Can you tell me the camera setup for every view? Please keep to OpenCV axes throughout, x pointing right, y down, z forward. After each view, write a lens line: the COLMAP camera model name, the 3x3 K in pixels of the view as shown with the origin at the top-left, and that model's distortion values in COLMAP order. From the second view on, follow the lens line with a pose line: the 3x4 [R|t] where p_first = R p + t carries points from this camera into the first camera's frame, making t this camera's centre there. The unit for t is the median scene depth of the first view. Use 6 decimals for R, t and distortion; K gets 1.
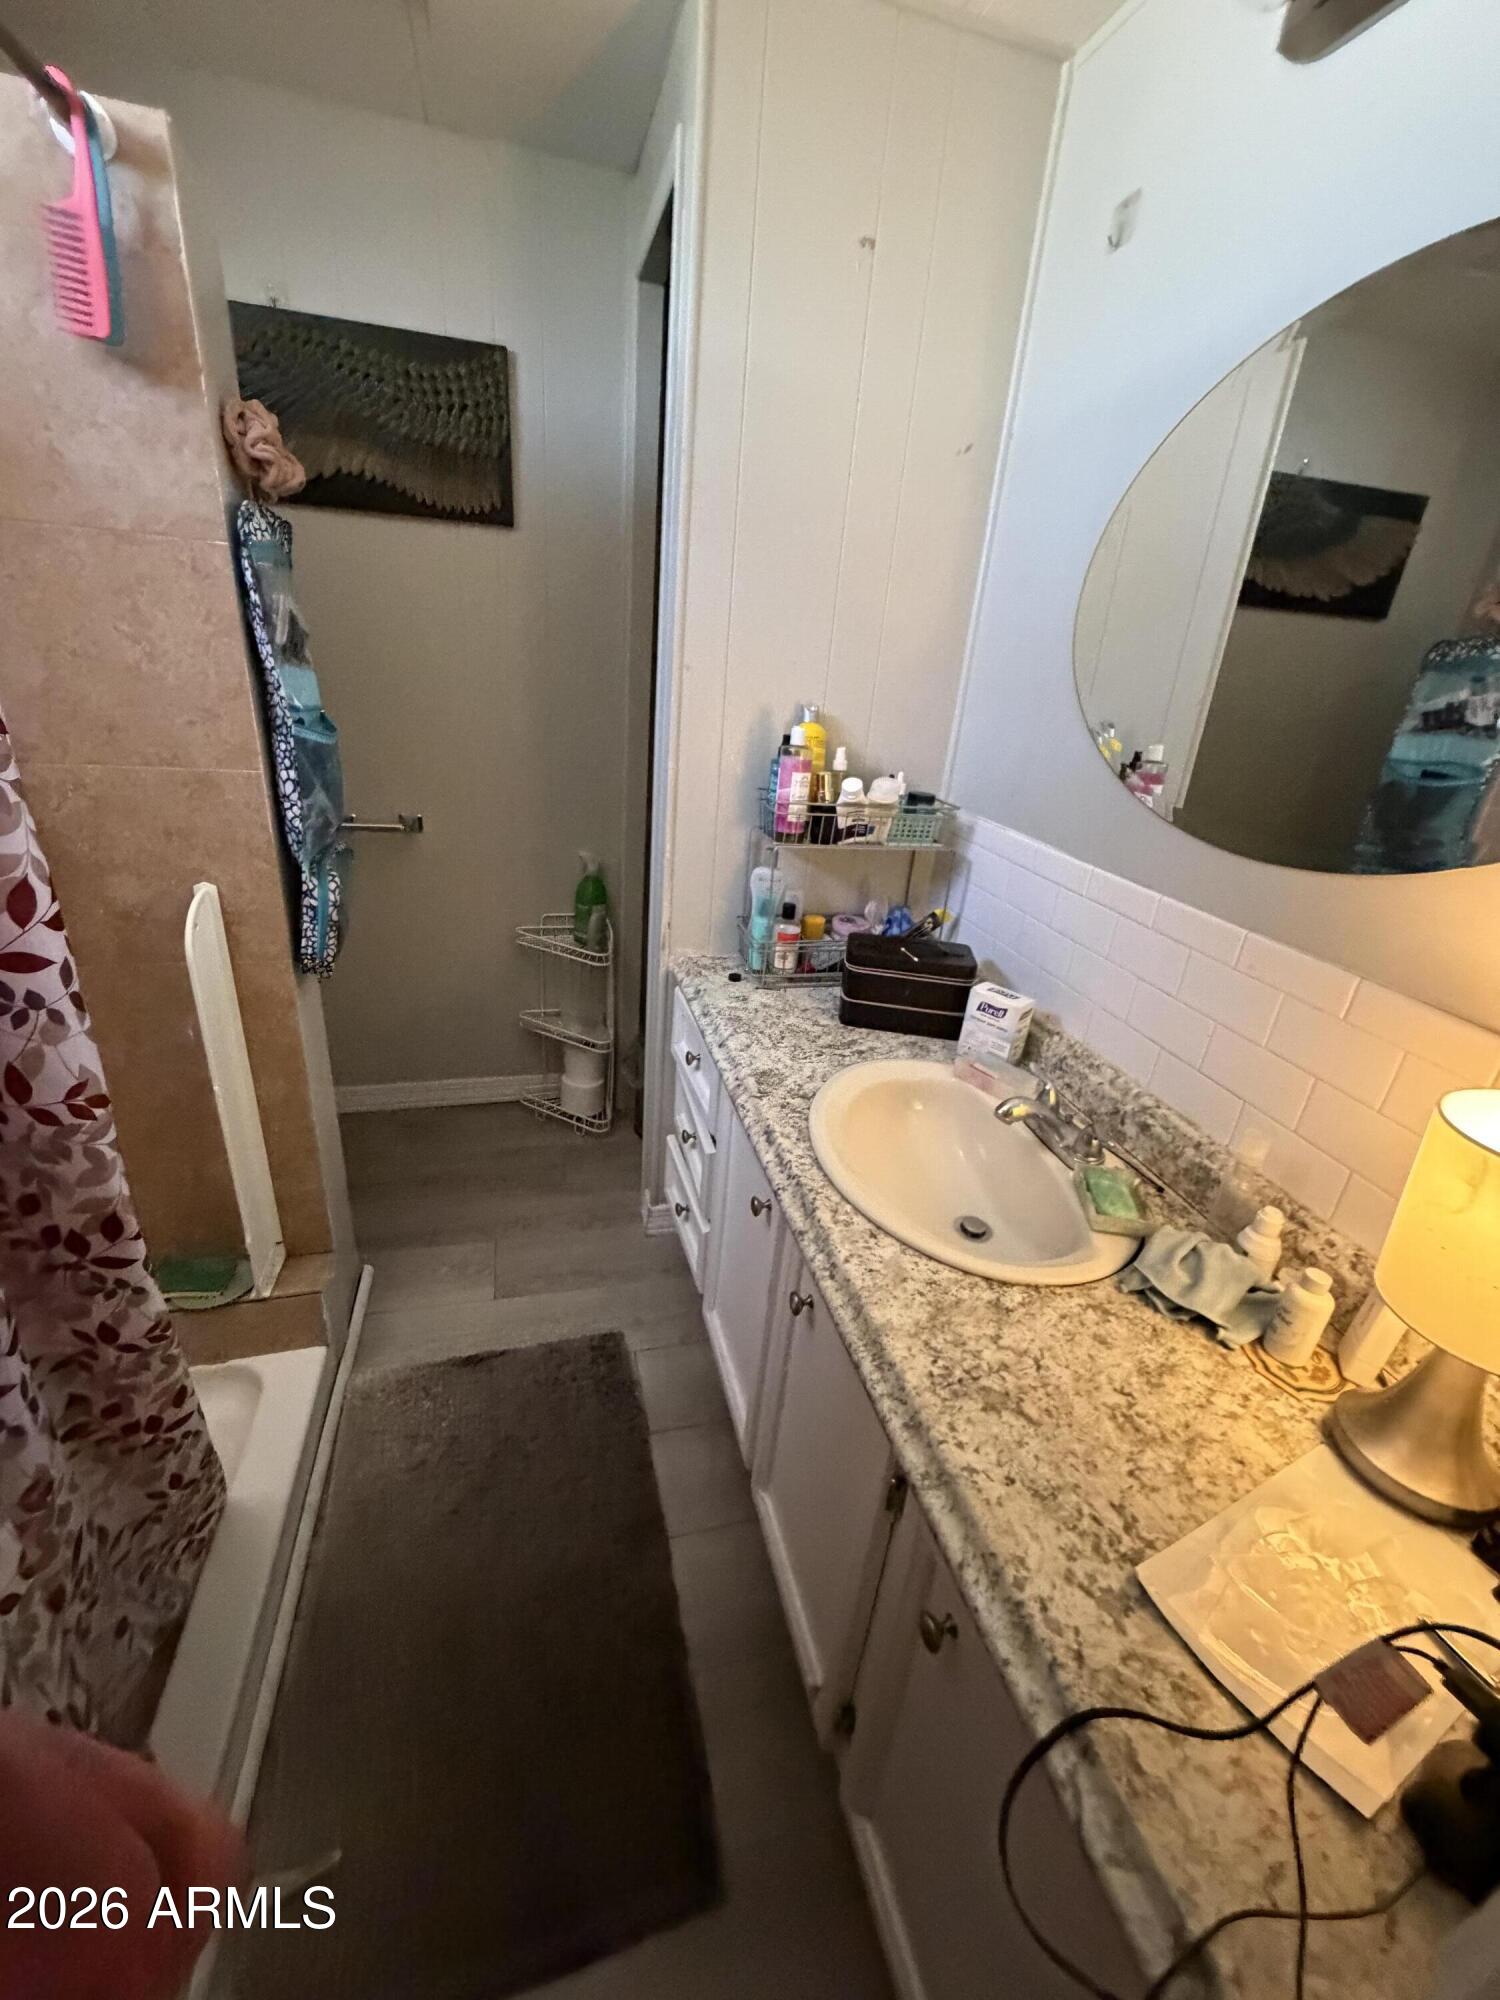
lens RADIAL K [[796.8, 0, 748.8], [0, 796.8, 995.4], [0, 0, 1]] dist [-0.003584, 0.000693]
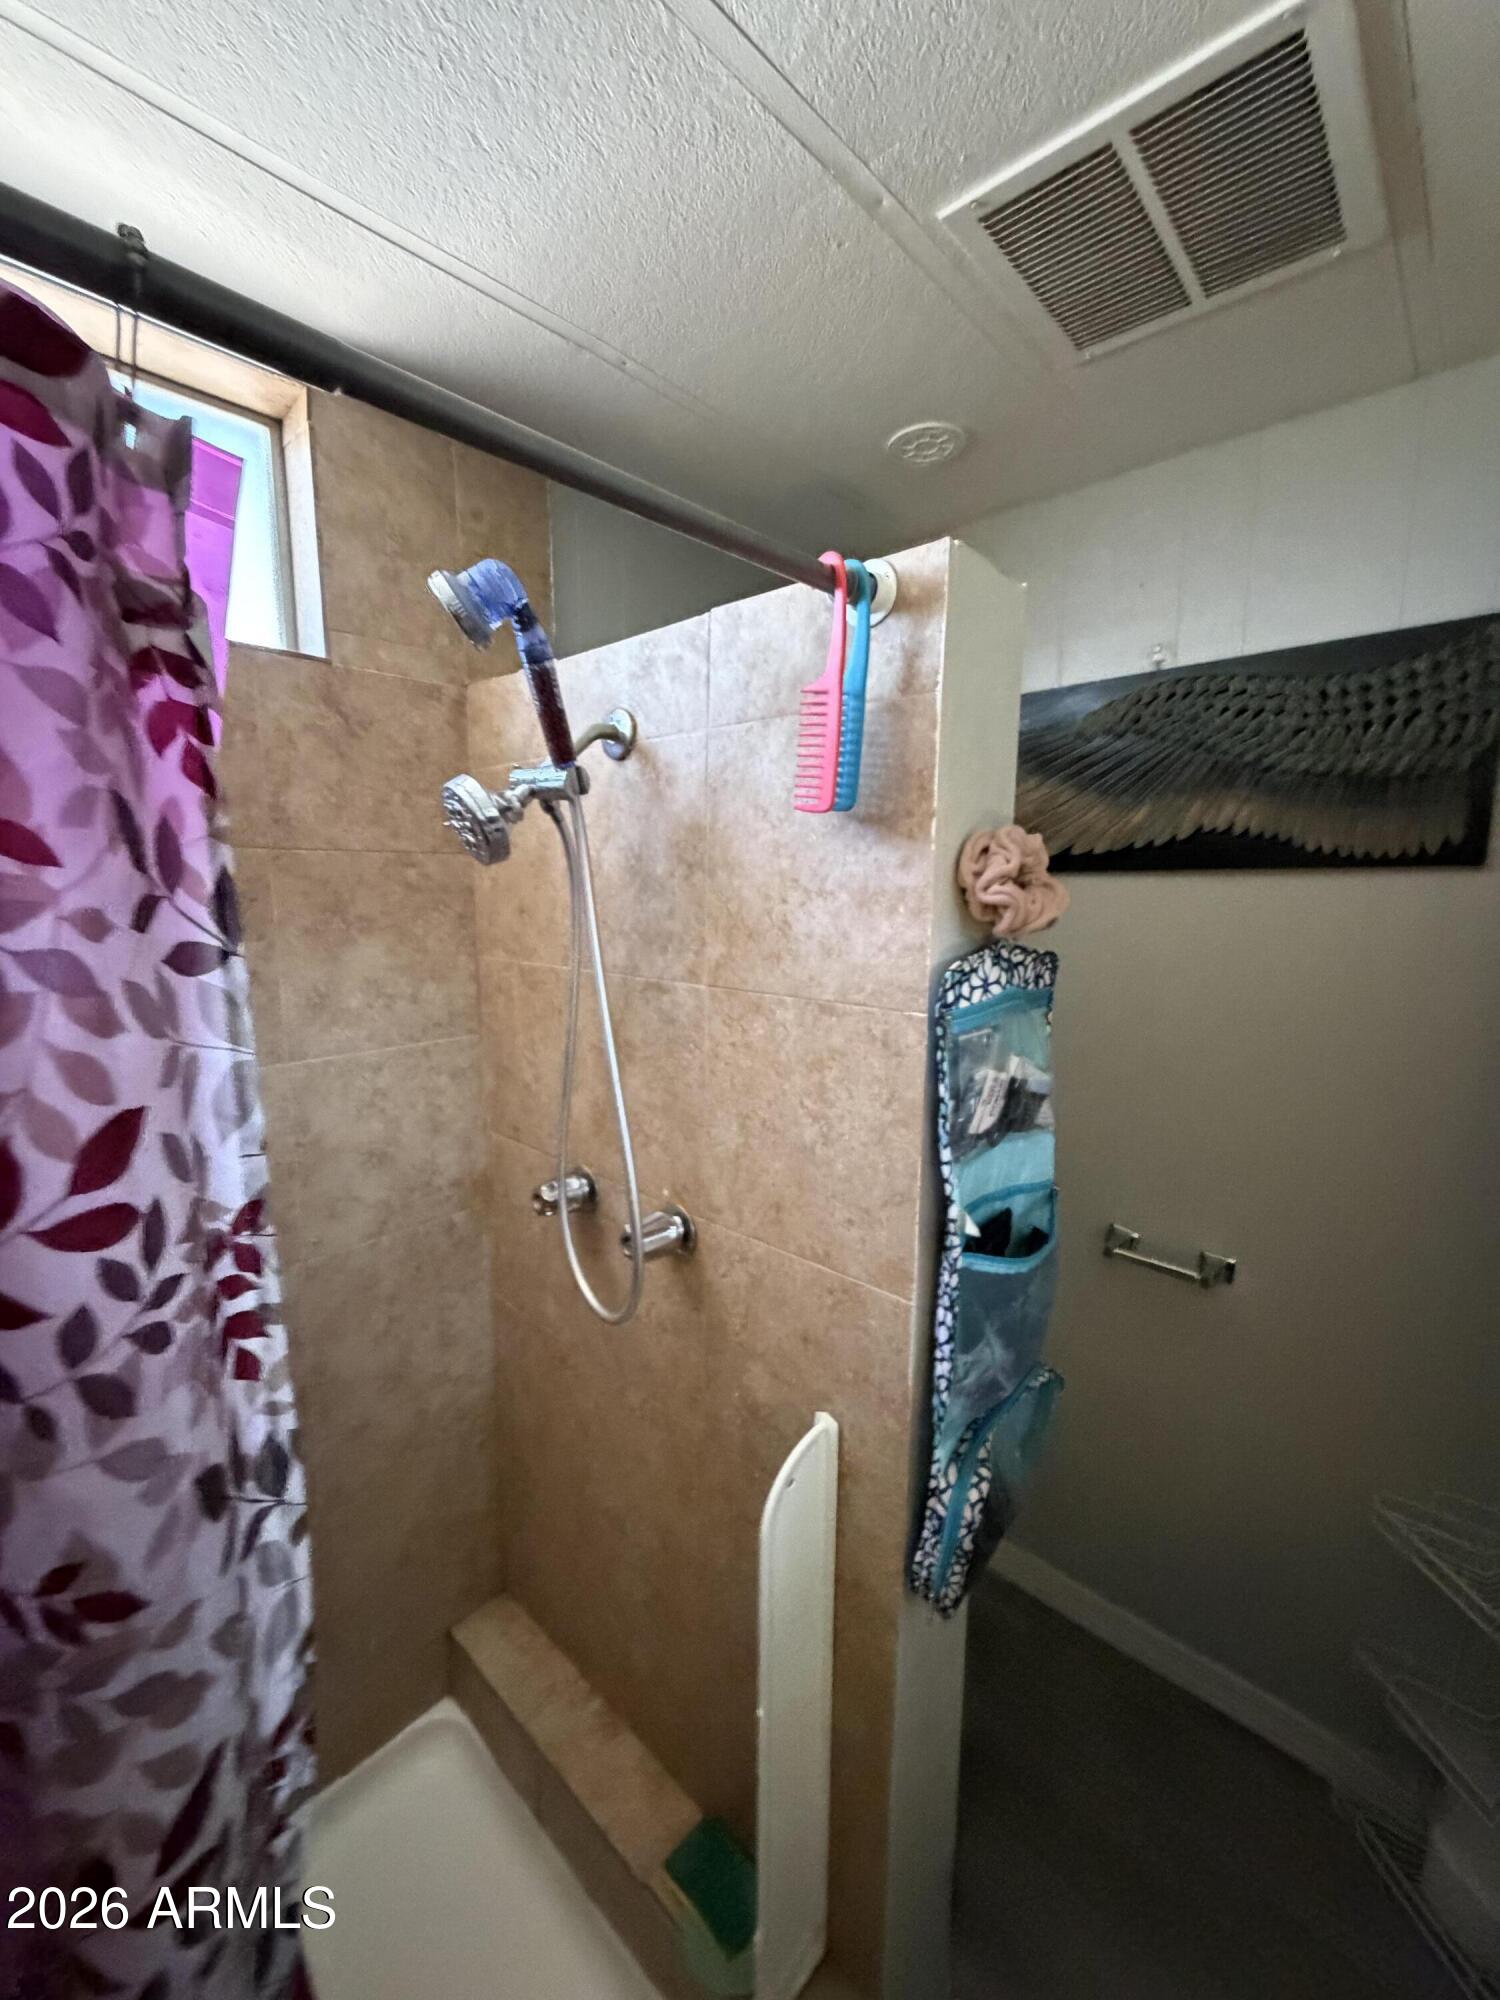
lens RADIAL K [[796.8, 0, 748.8], [0, 796.8, 995.4], [0, 0, 1]] dist [-0.003584, 0.000693]
pose [[0.524074, 0.046889, -0.850381, -0.116178], [-0.299689, 0.944777, -0.132599, -0.406188], [0.797203, 0.324342, 0.509186, 0.457880]]
